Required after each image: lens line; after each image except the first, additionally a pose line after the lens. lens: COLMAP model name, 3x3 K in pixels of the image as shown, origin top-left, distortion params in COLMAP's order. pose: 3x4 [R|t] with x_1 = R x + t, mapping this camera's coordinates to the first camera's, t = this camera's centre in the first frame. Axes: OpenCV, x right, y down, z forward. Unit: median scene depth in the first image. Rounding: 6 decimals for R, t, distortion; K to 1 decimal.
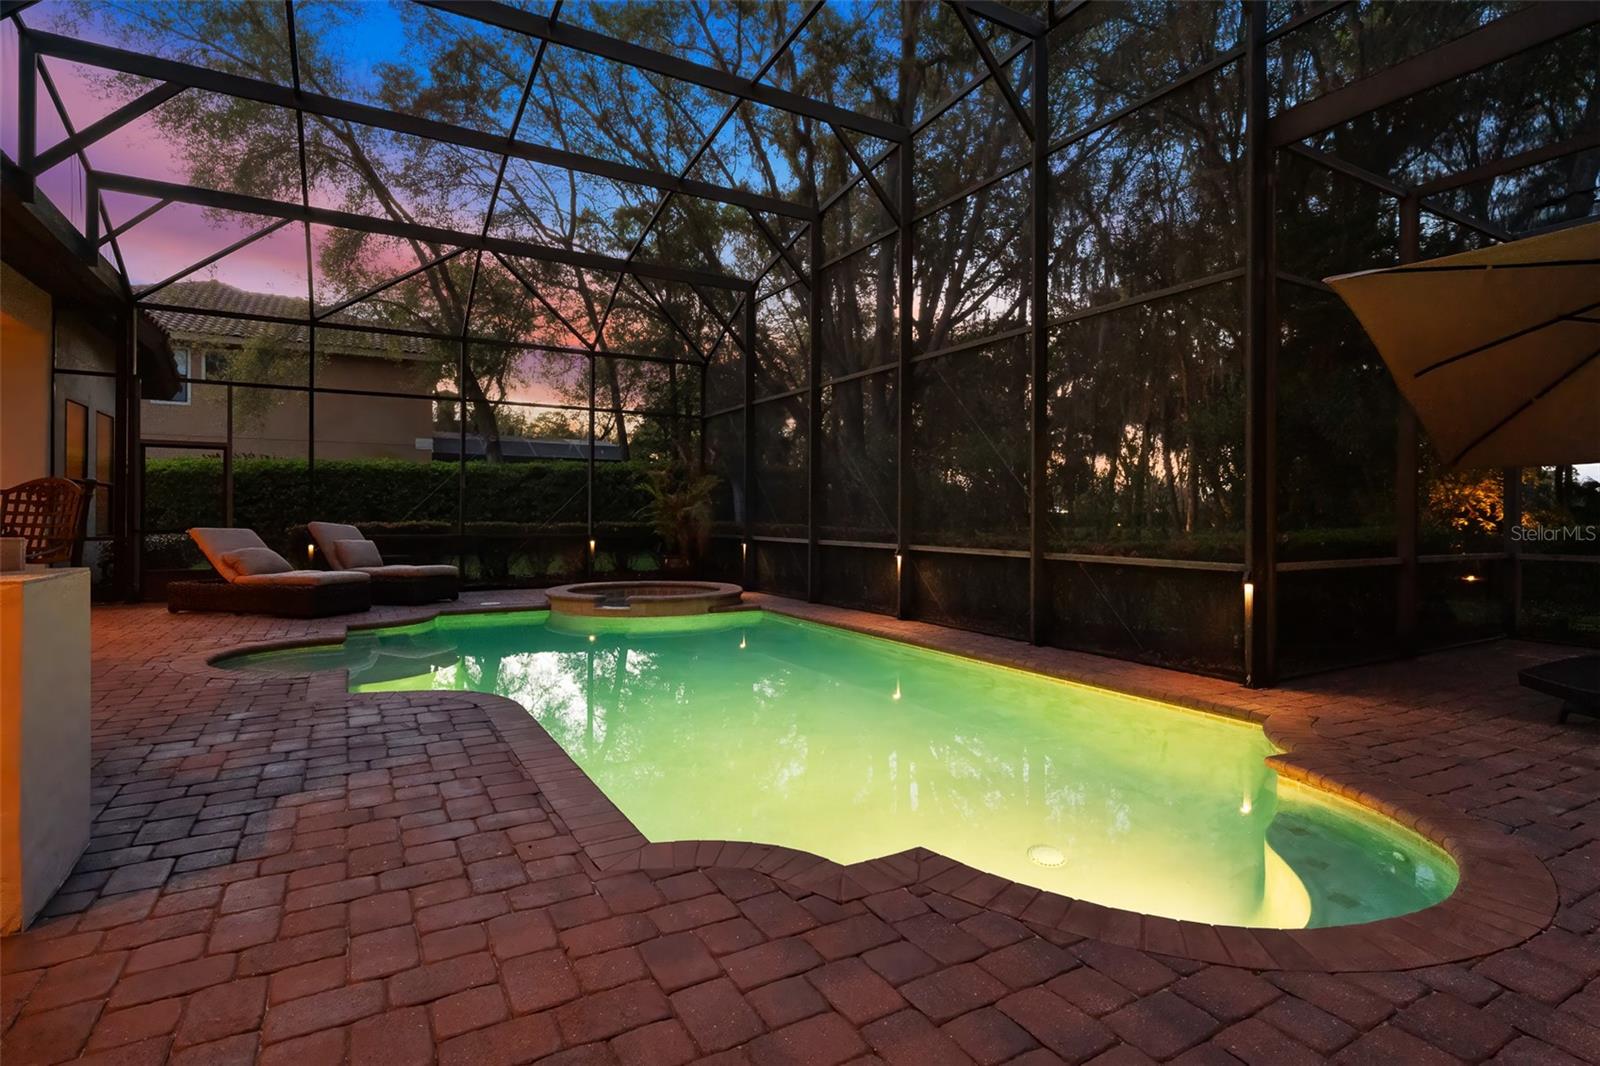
lens RADIAL K [[786.5, 0, 793.0], [0, 786.5, 529.0], [0, 0, 1]] dist [-0.001379, 0.000080]
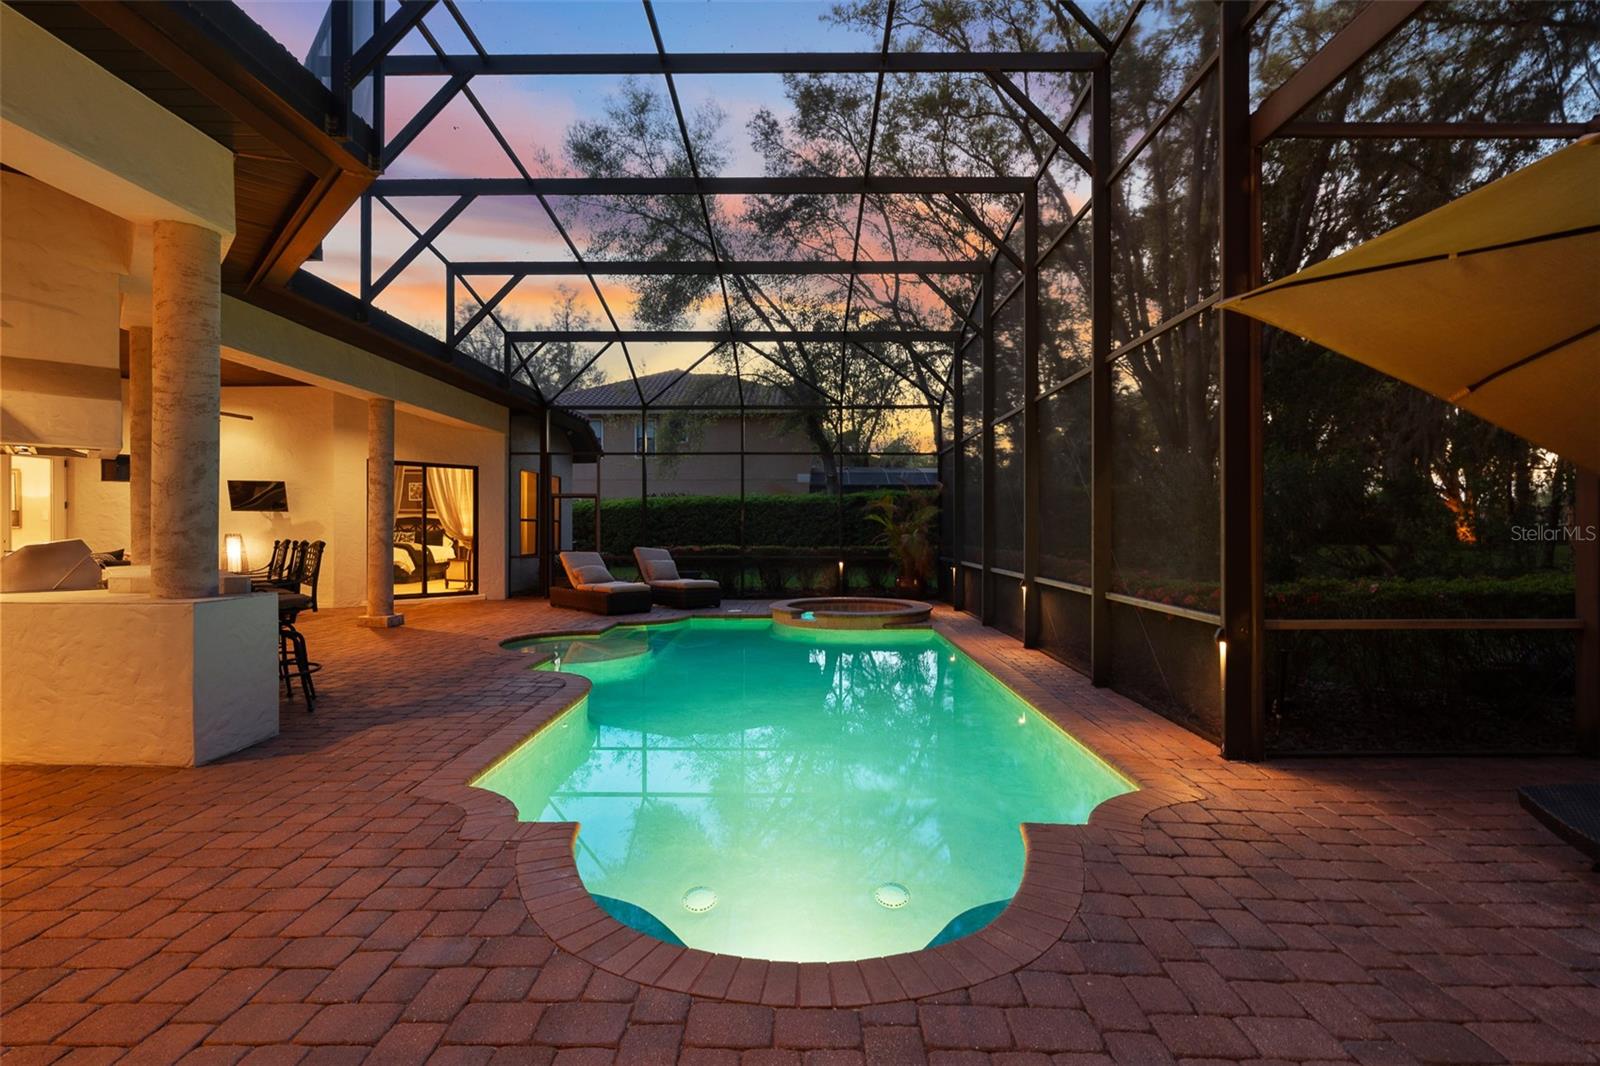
lens RADIAL K [[703.0, 0, 800.0], [0, 703.0, 533.0], [0, 0, 1]] dist [-0.005310, 0.000349]
pose [[0.867448, -0.003220, -0.497517, 0.554215], [-0.002632, 0.999935, -0.011060, -0.040999], [0.497520, 0.010904, 0.867384, 0.068234]]
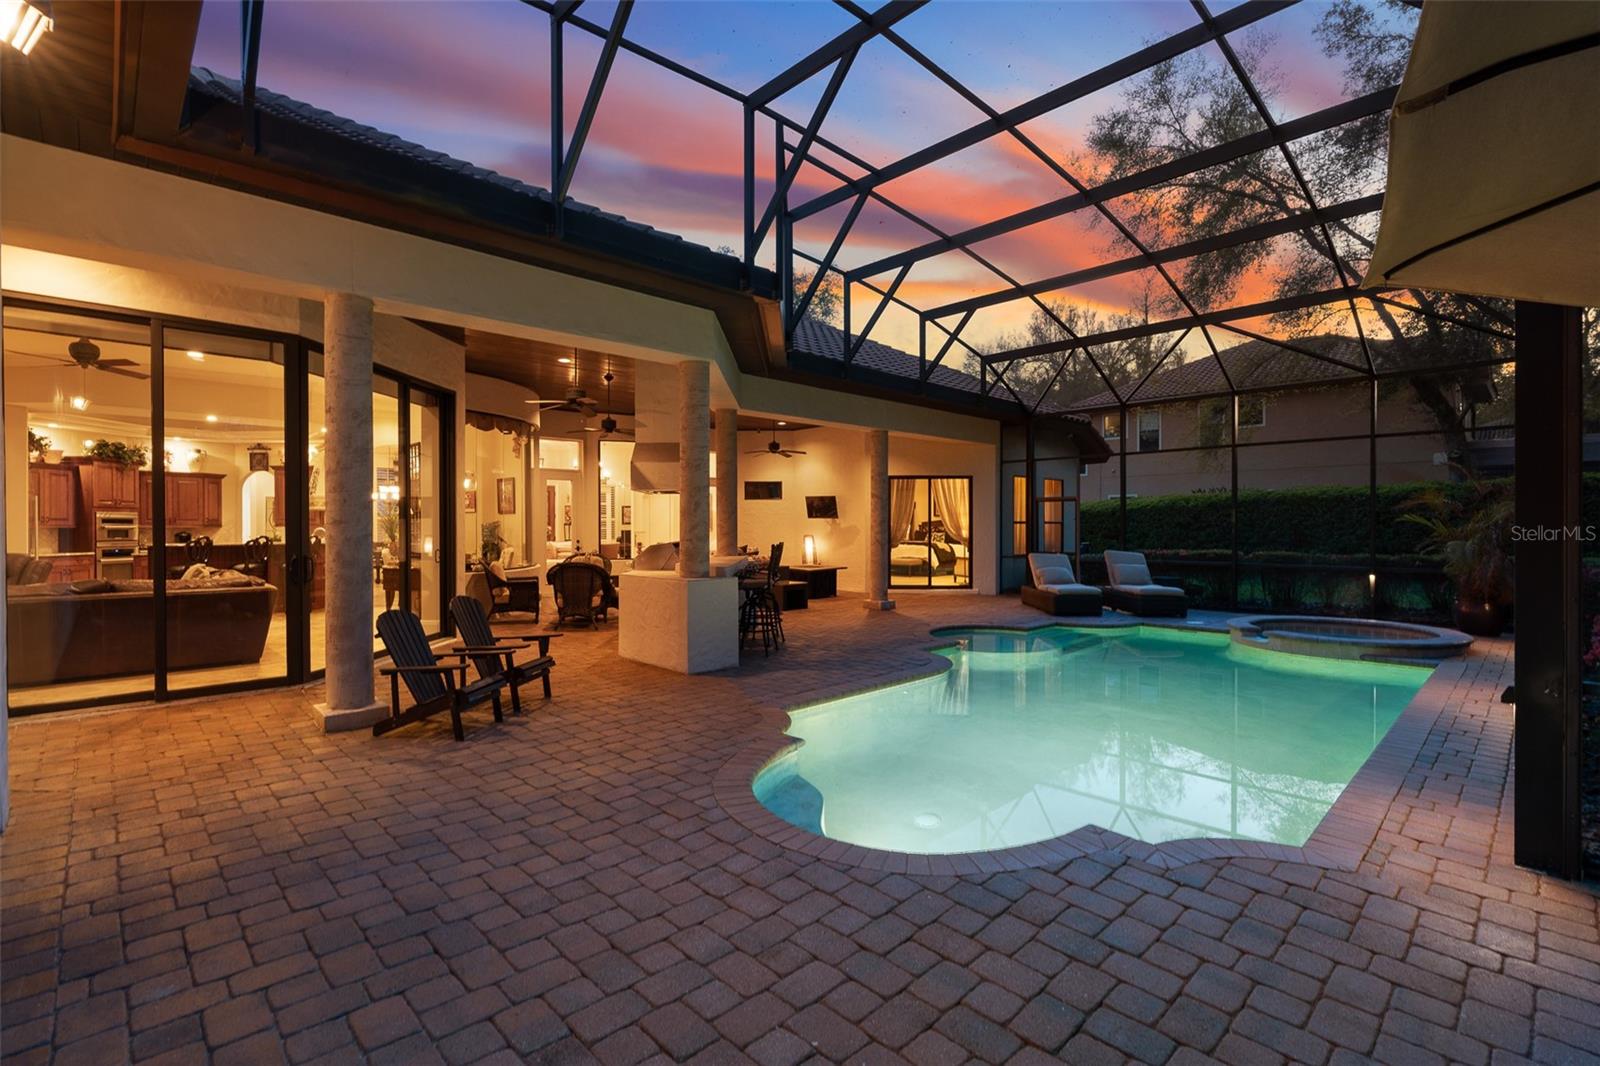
lens RADIAL K [[728.6, 0, 800.7], [0, 728.6, 534.1], [0, 0, 1]] dist [-0.002631, -0.000185]
pose [[0.253637, 0.003263, -0.967294, 0.997434], [-0.010465, 0.999945, 0.000629, -0.063456], [0.967243, 0.009963, 0.253657, 0.258176]]
